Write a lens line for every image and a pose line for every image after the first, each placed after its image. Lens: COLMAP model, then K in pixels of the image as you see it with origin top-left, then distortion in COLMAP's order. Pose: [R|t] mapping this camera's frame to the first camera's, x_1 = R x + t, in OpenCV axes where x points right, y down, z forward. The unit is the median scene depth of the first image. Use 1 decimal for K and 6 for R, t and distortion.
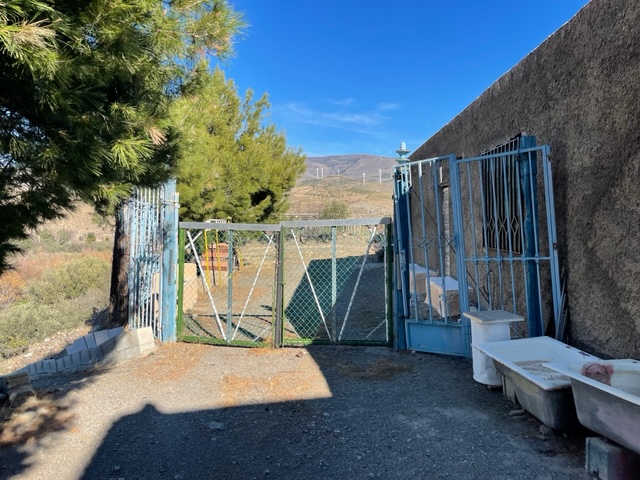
lens RADIAL K [[487.0, 0, 318.6], [0, 487.0, 234.4], [0, 0, 1]] dist [0.070032, -0.080761]
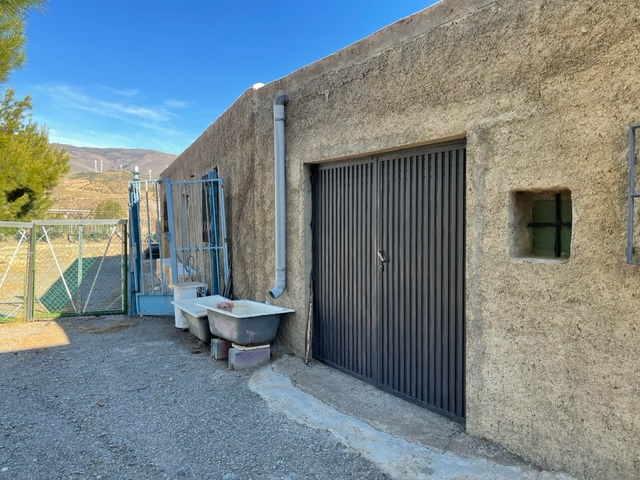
lens RADIAL K [[487.0, 0, 318.6], [0, 487.0, 234.4], [0, 0, 1]] dist [0.070032, -0.080761]
pose [[0.911155, 0.015022, 0.411791, 0.067839], [-0.014194, 0.999886, -0.005069, 0.006277], [-0.411820, -0.001226, 0.911264, -0.450326]]
